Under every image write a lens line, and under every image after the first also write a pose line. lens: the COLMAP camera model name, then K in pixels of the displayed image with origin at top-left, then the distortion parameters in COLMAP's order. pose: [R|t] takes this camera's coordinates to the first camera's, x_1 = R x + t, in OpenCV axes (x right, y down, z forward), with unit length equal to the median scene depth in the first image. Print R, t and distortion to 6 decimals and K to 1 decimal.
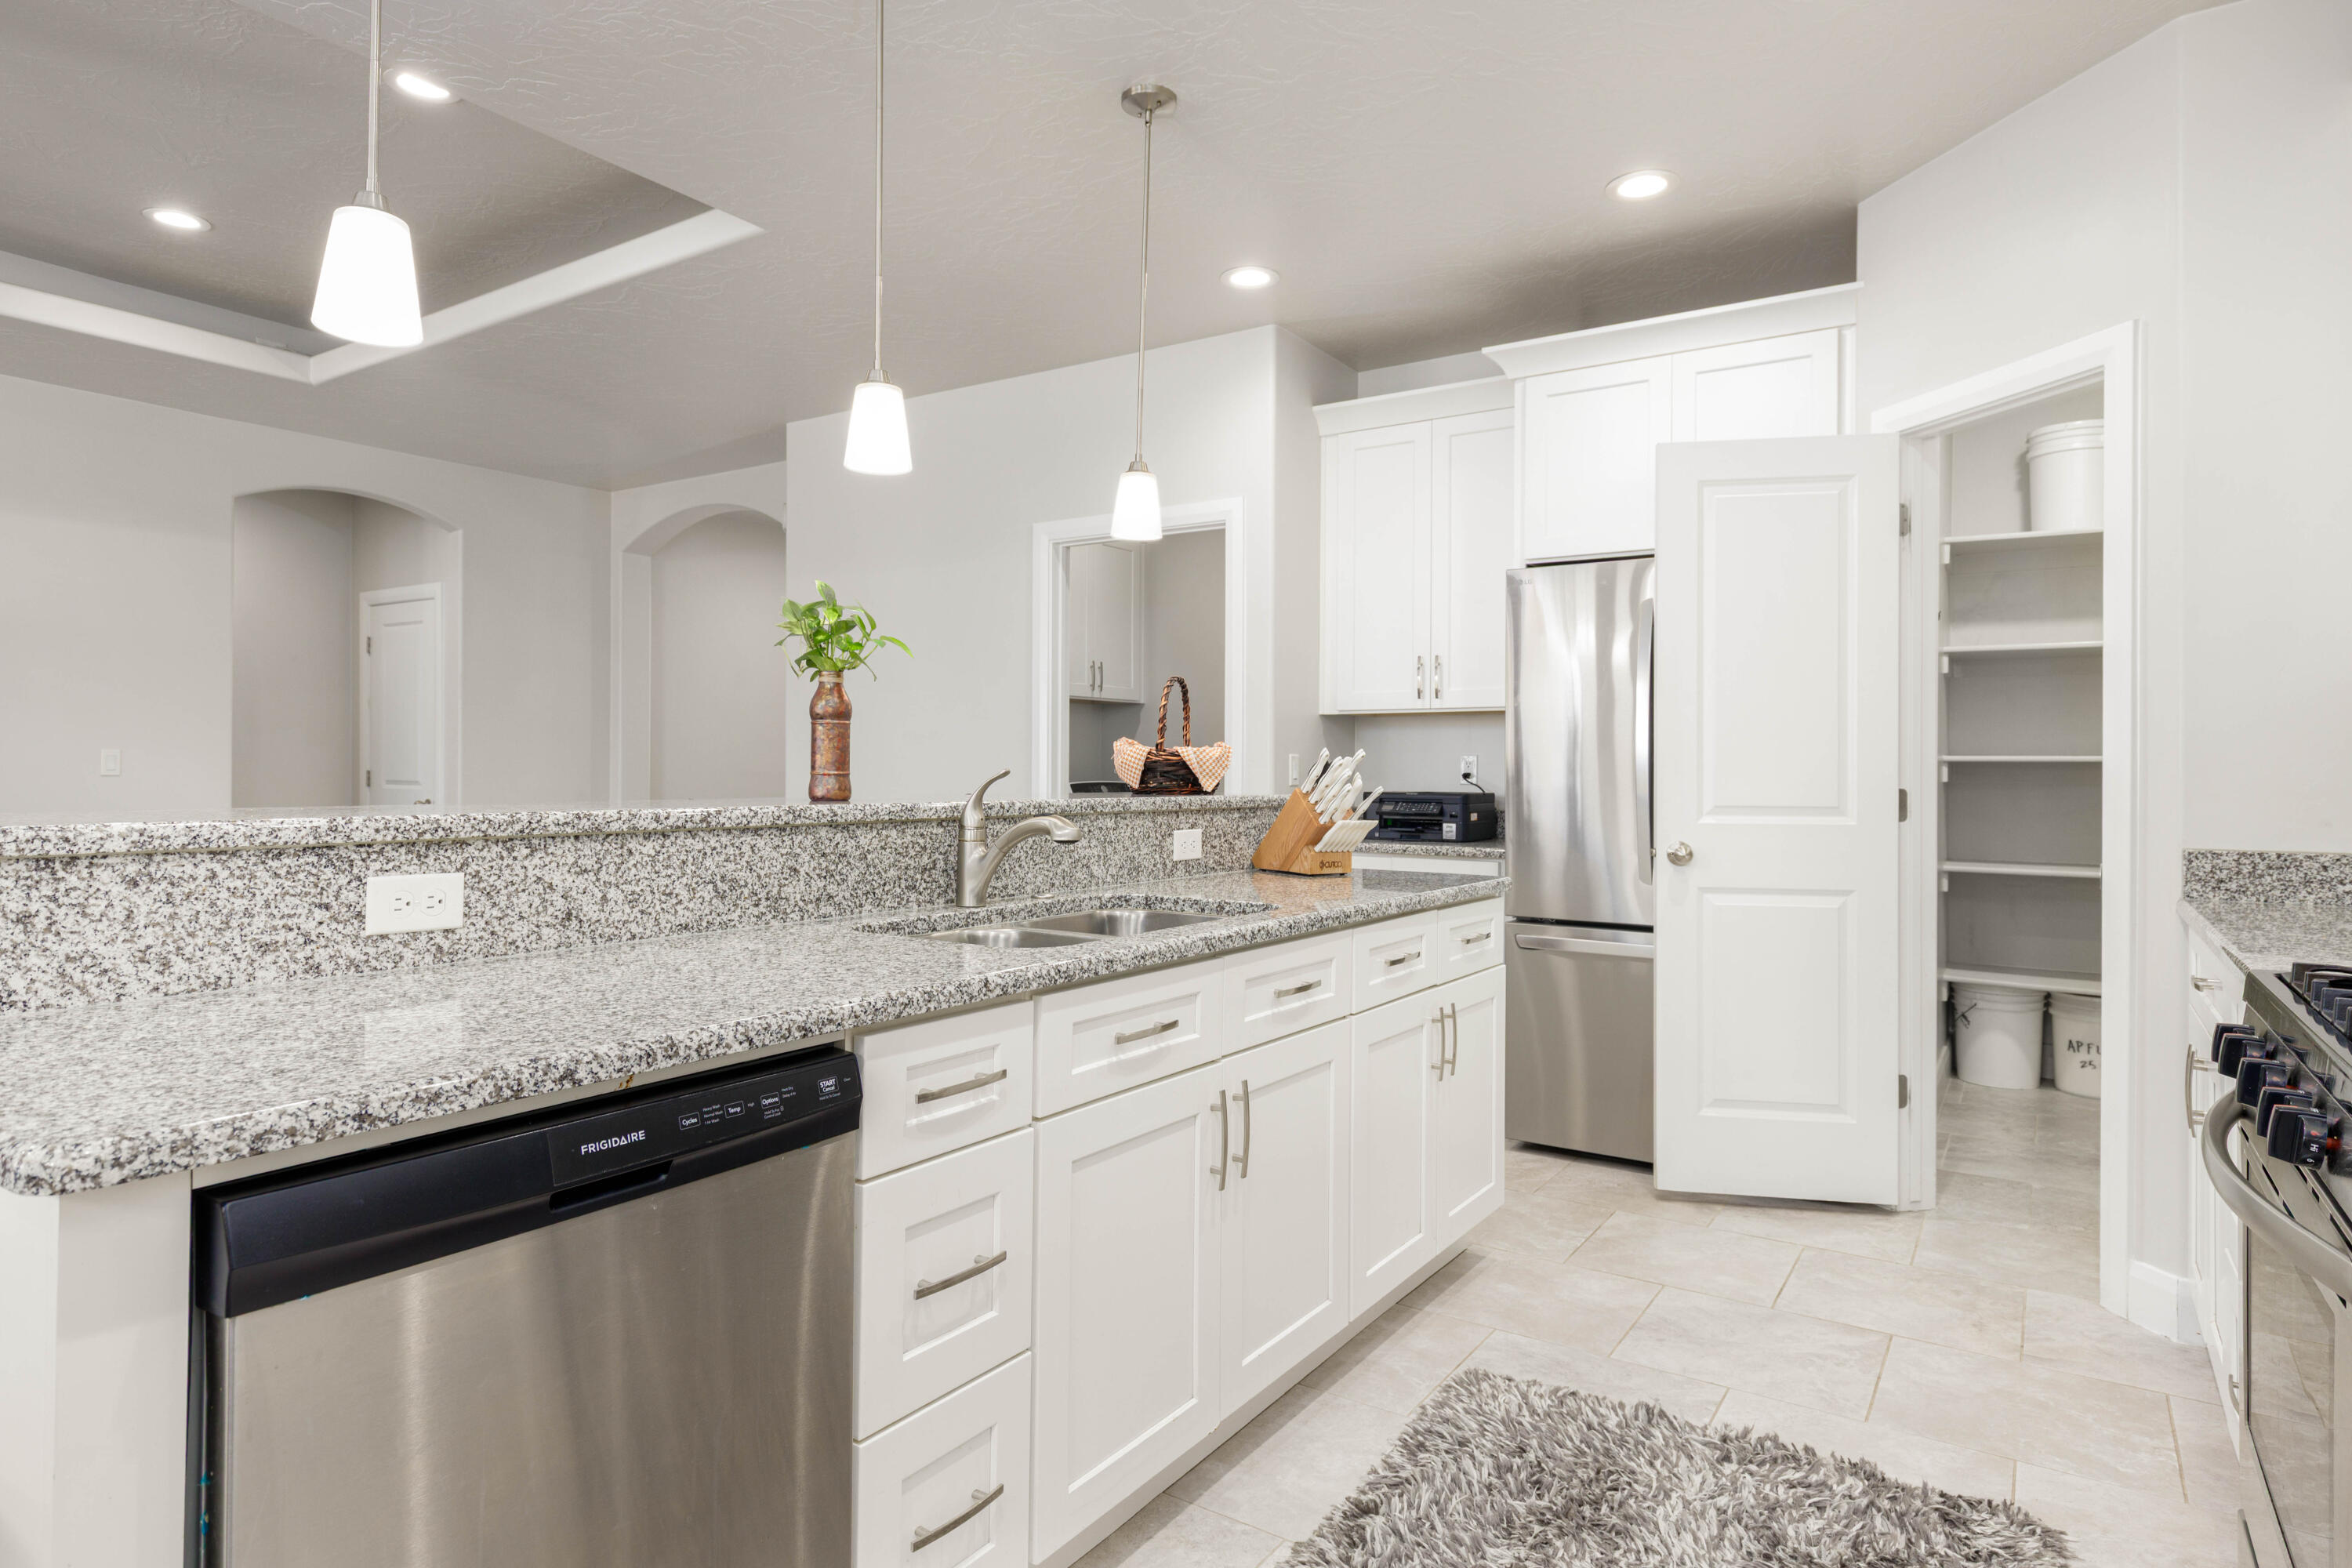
lens RADIAL K [[1293.8, 0, 1176.0], [0, 1293.8, 784.0], [0, 0, 1]] dist [-0.000031, -0.000039]
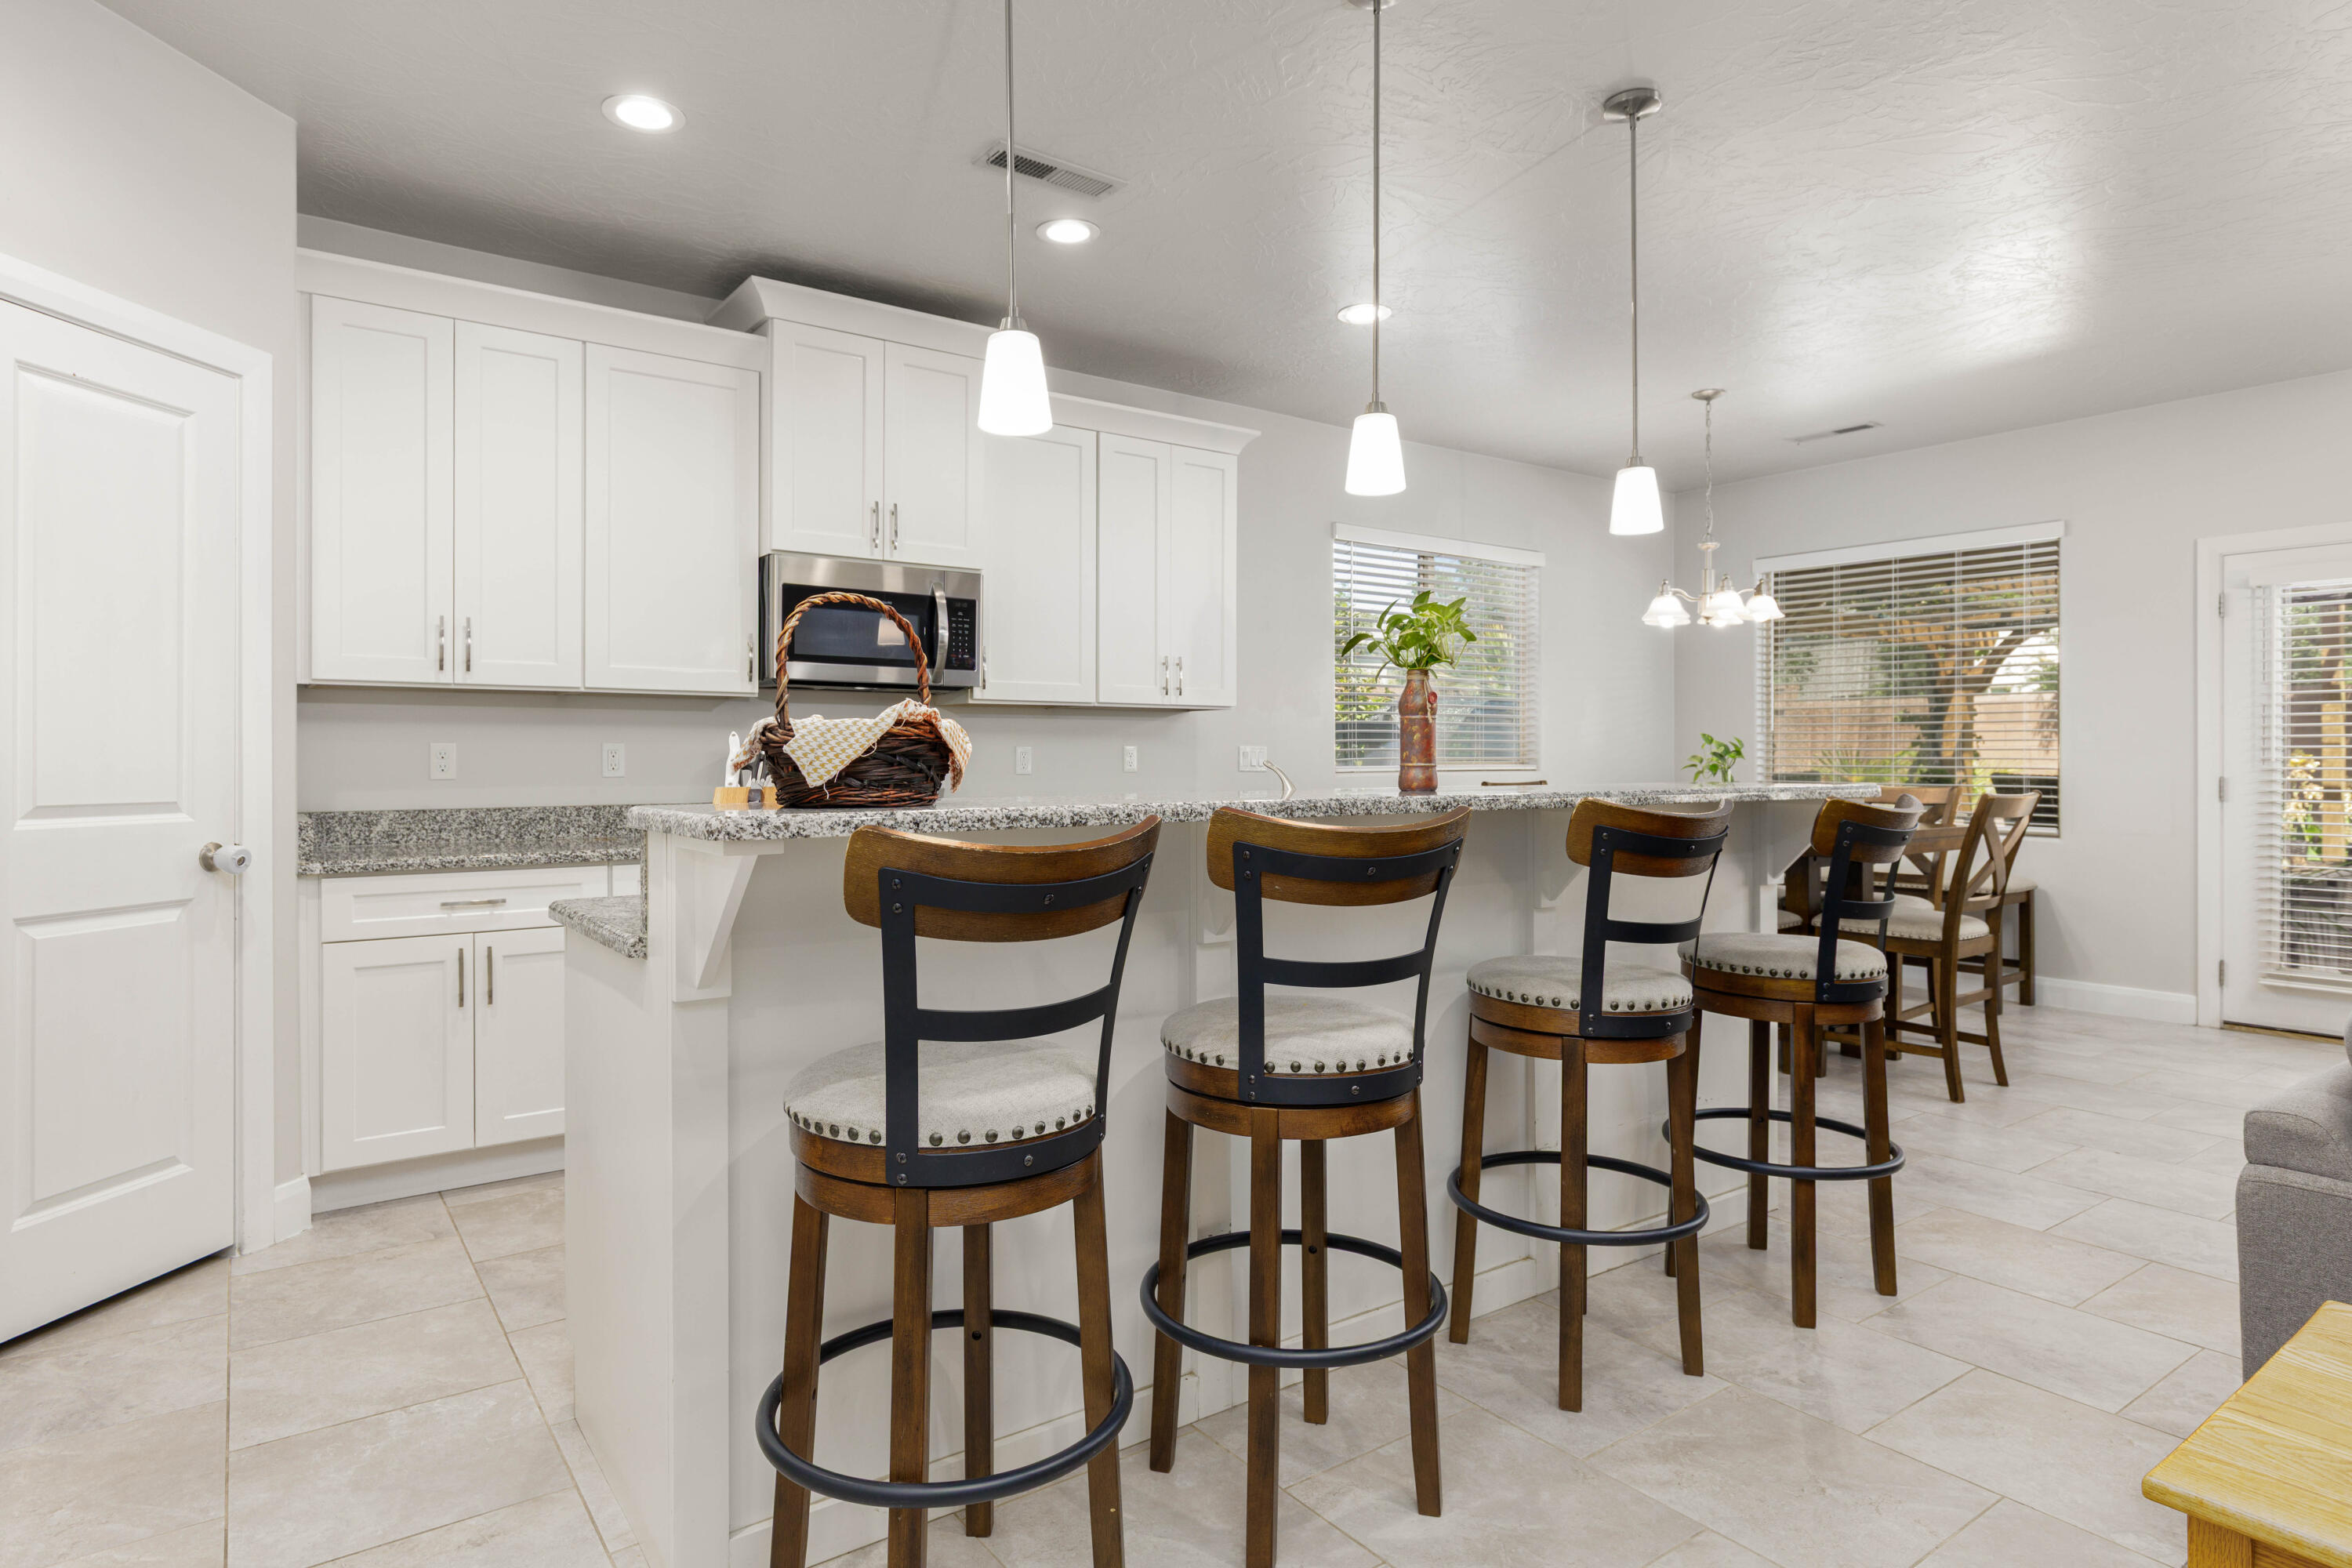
lens RADIAL K [[1293.8, 0, 1176.0], [0, 1293.8, 784.0], [0, 0, 1]] dist [-0.000031, -0.000039]
pose [[-0.939393, -0.010817, 0.342671, -0.359926], [-0.003491, 0.999752, 0.021988, -0.013837], [-0.342824, 0.019459, -0.939198, 1.669282]]
